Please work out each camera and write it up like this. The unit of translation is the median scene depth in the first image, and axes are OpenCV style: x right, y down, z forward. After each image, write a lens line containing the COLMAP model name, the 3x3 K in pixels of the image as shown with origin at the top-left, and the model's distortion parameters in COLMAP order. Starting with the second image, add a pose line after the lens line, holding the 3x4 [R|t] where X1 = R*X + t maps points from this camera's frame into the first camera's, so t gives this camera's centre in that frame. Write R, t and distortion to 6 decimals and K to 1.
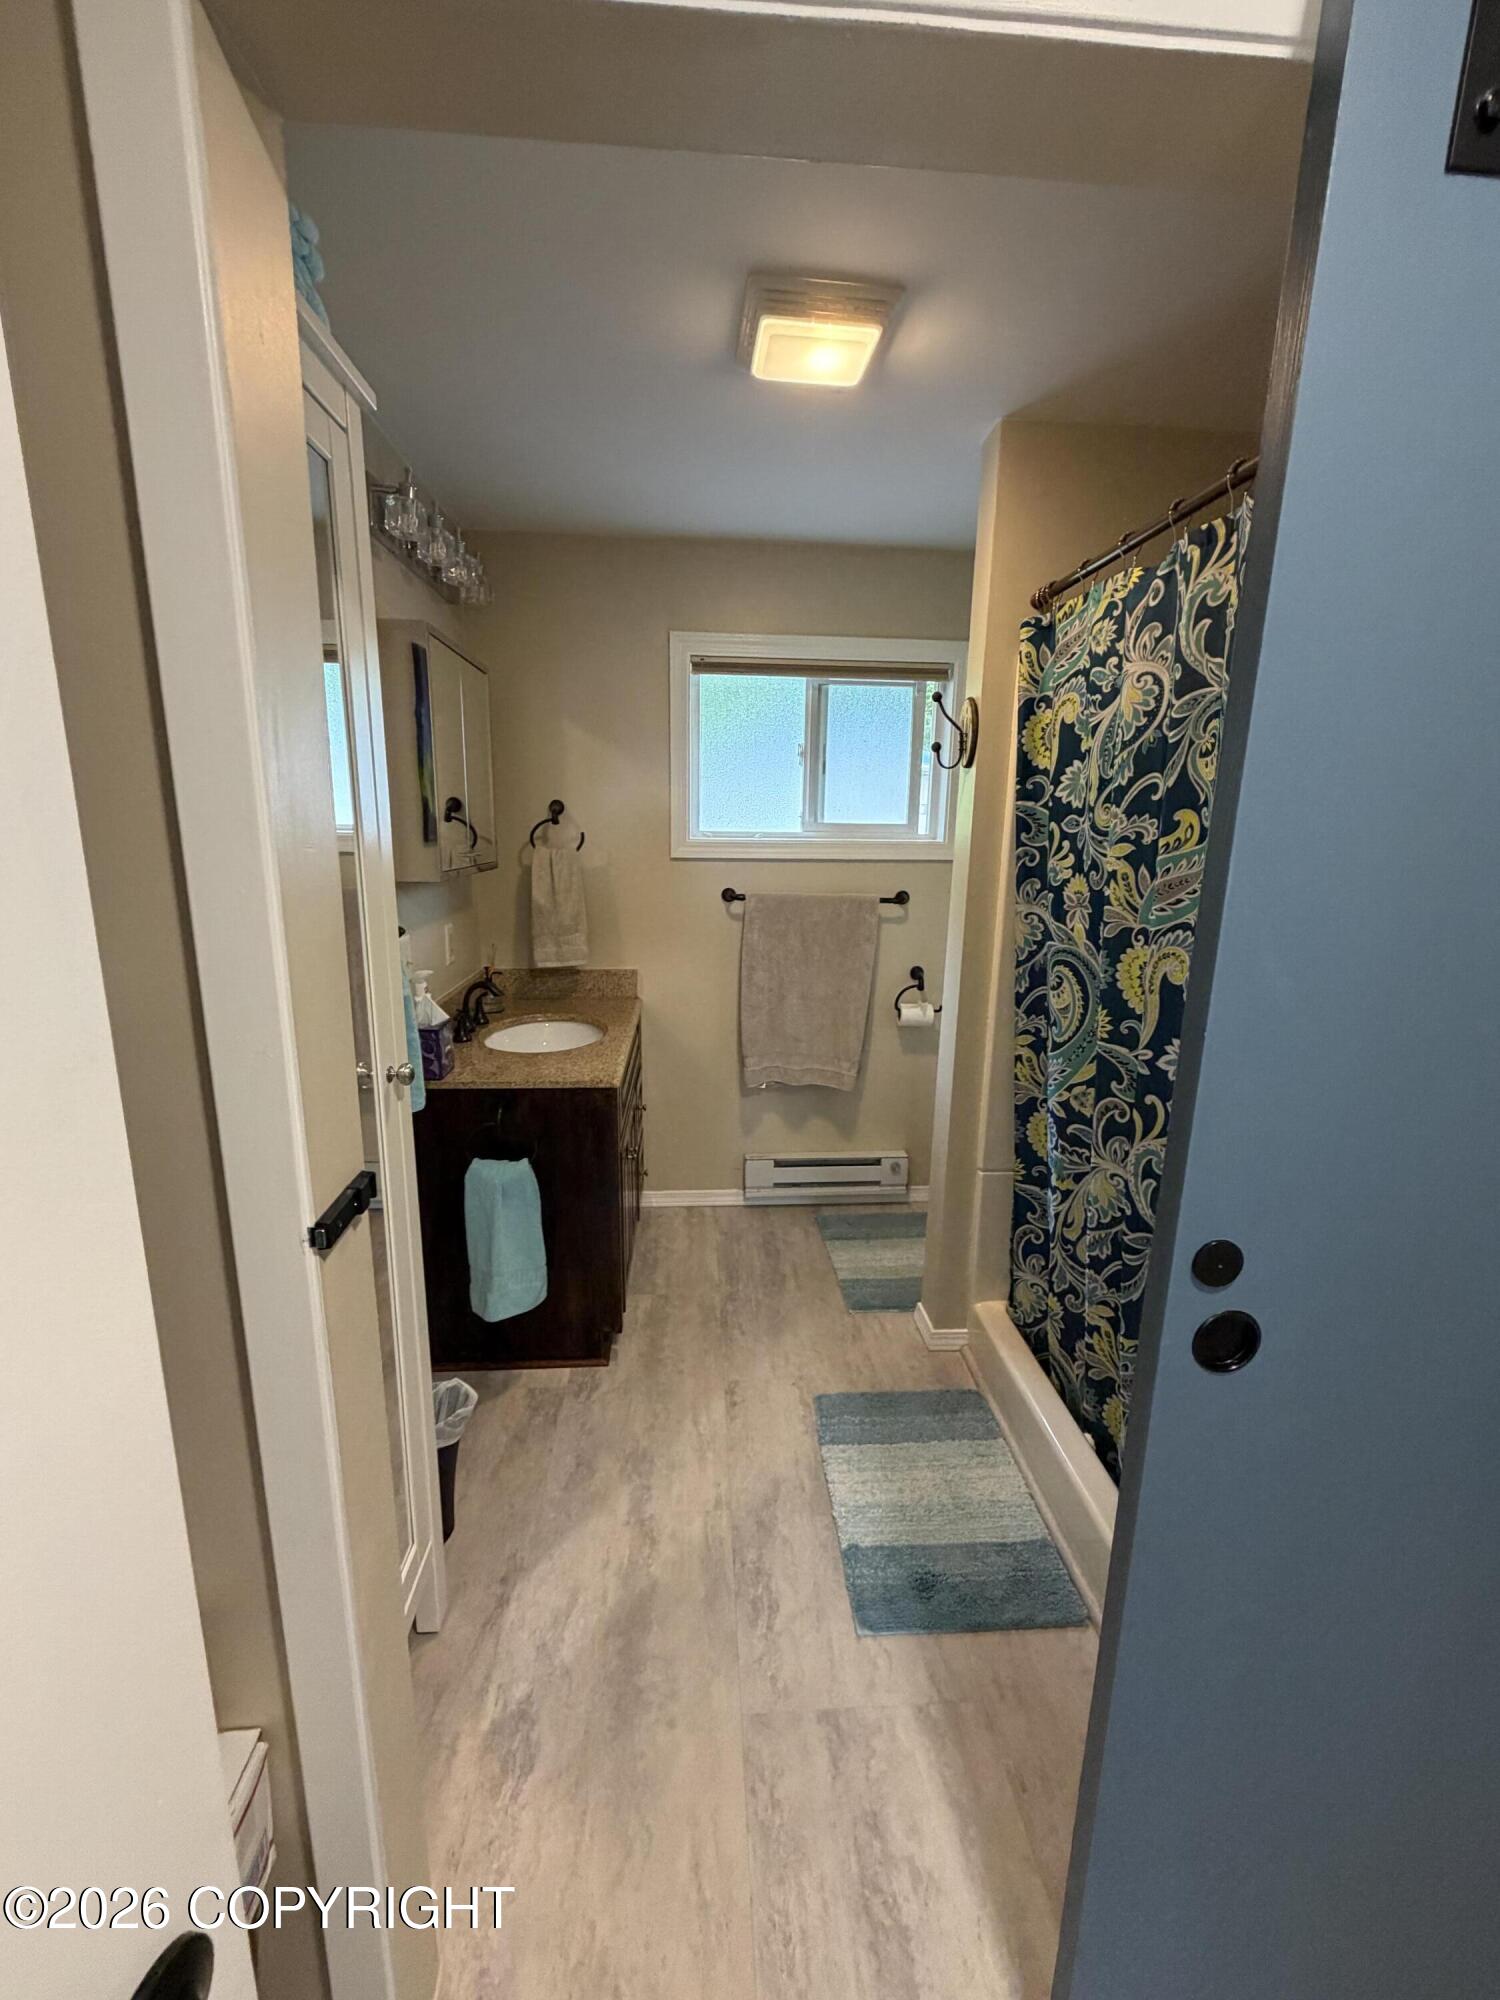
lens RADIAL K [[804.8, 0, 750.3], [0, 804.8, 997.4], [0, 0, 1]] dist [0.000007, -0.000031]
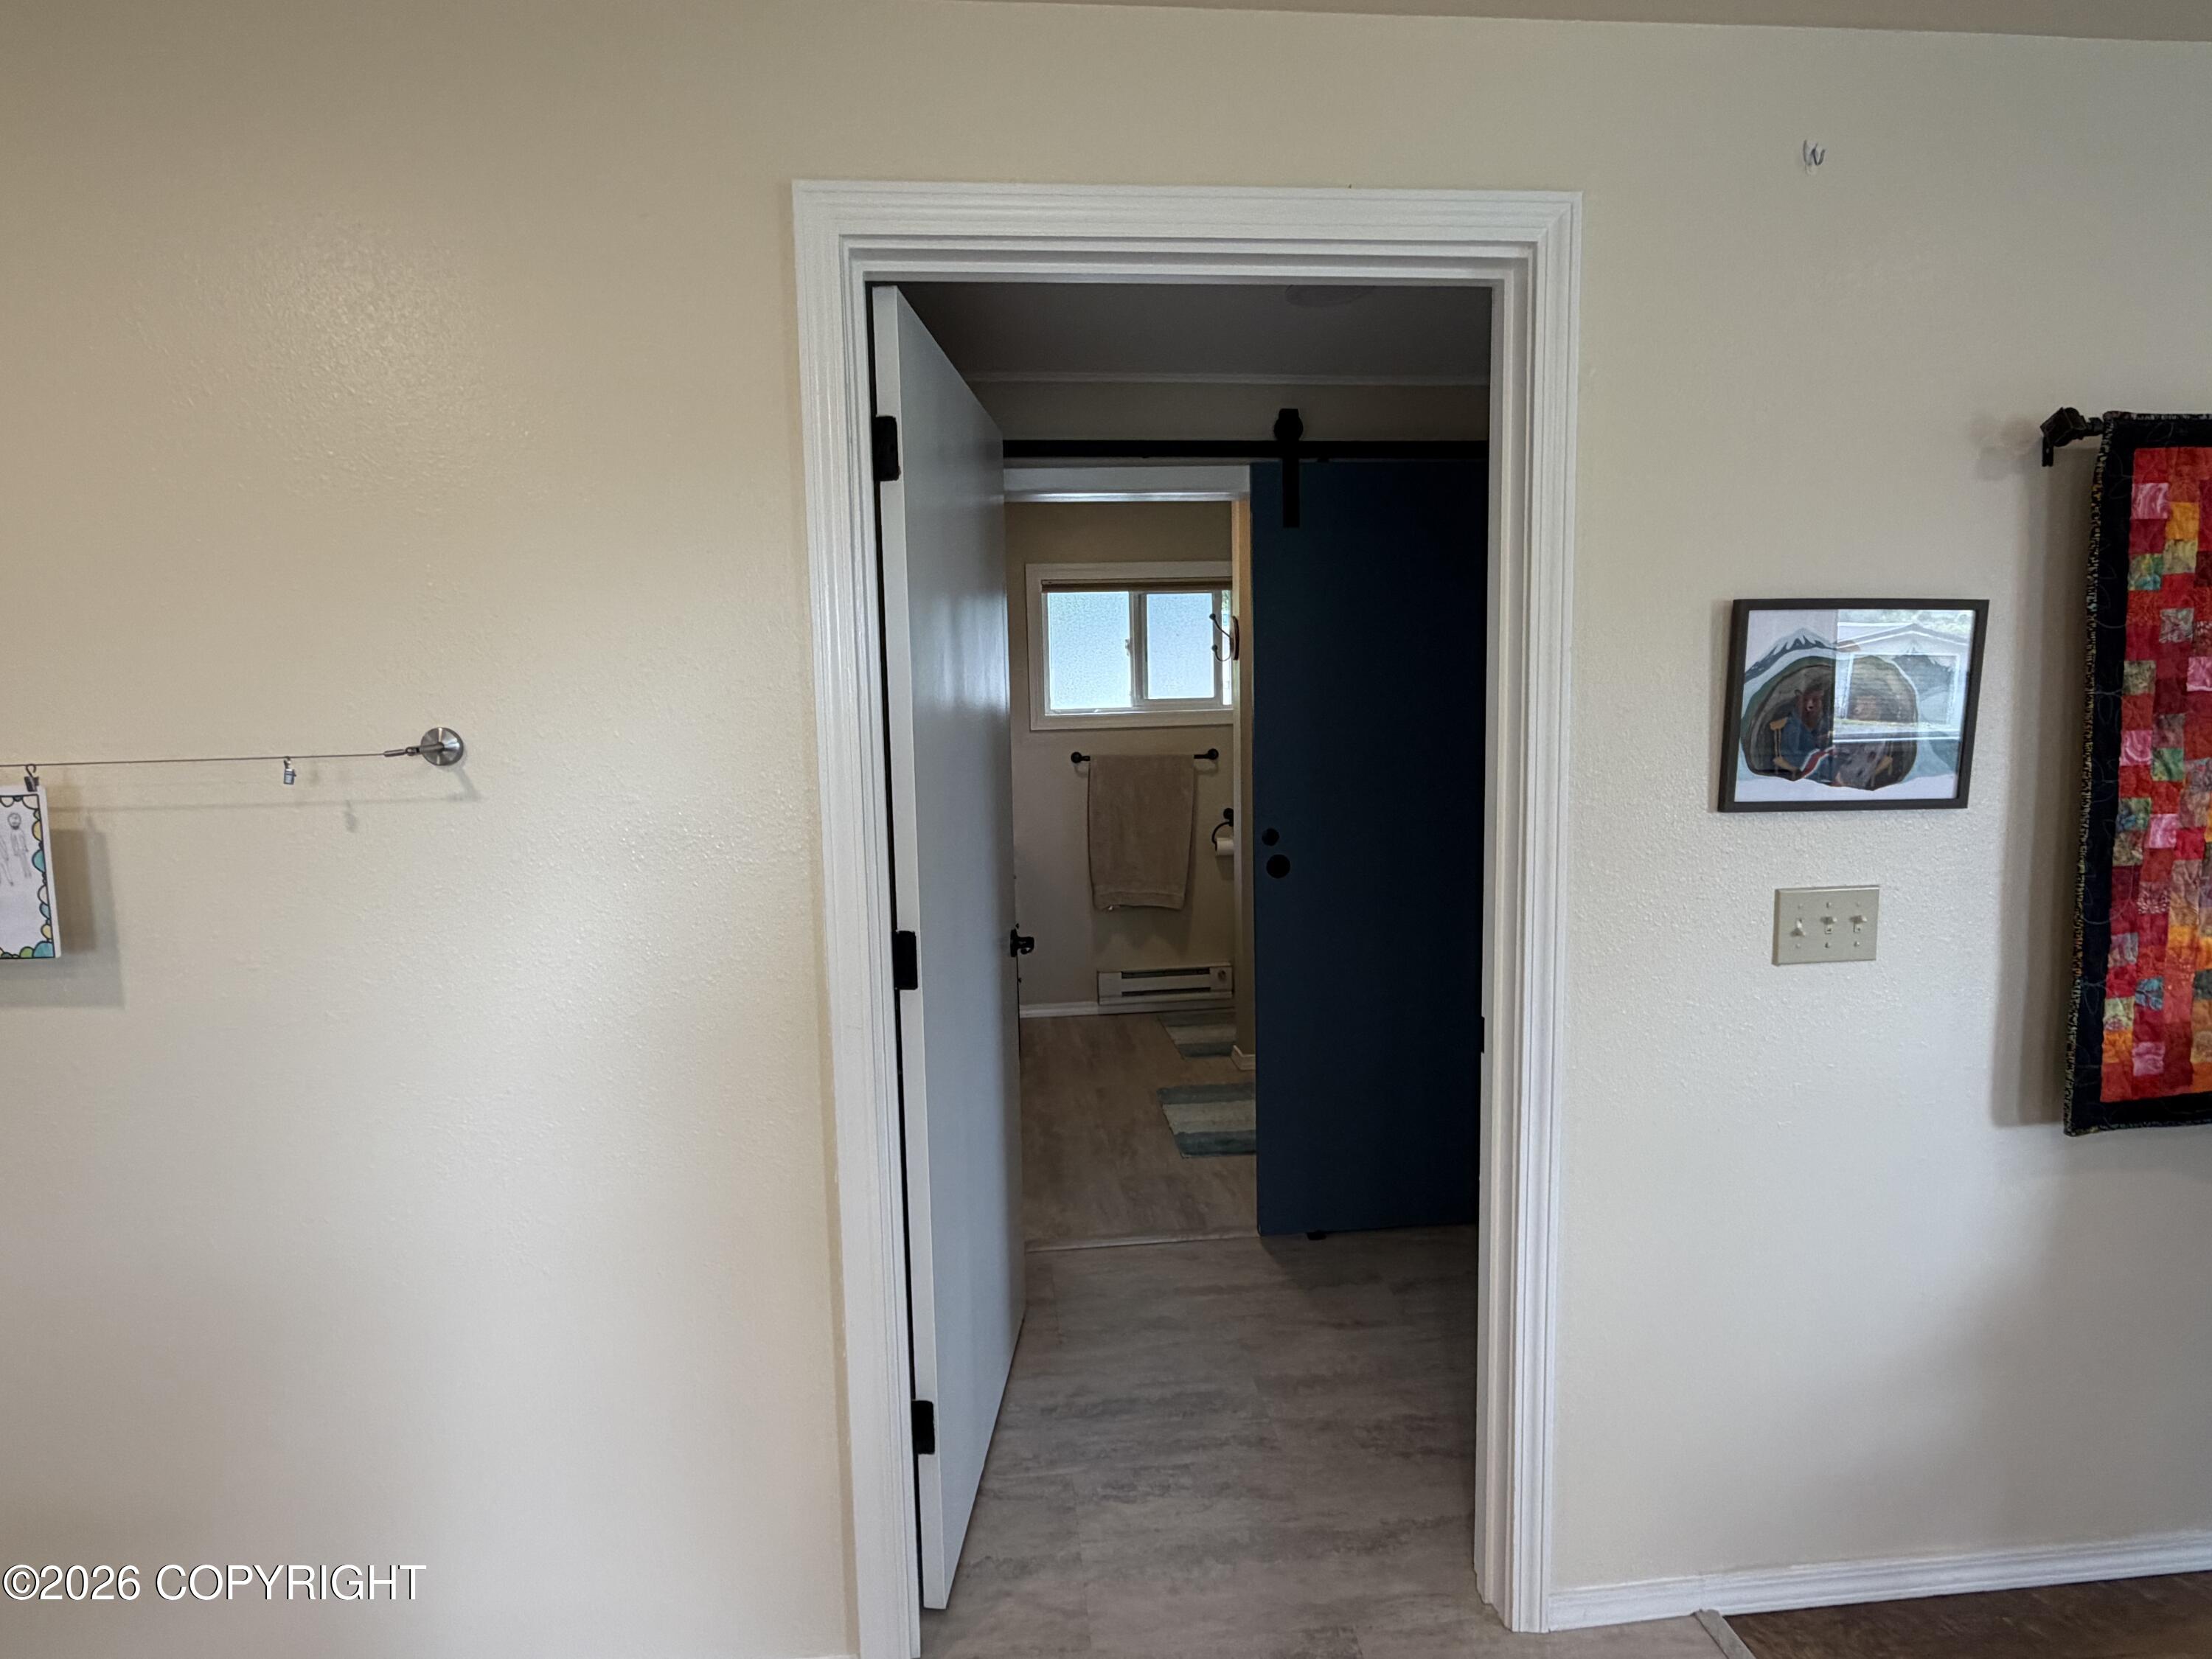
lens RADIAL K [[1175.2, 0, 1112.2], [0, 1175.2, 826.9], [0, 0, 1]] dist [-0.001574, -0.000061]
pose [[0.998364, -0.043162, 0.037511, -0.044793], [0.046649, 0.994123, -0.097686, 0.165944], [-0.033074, 0.099276, 0.994510, -0.837095]]
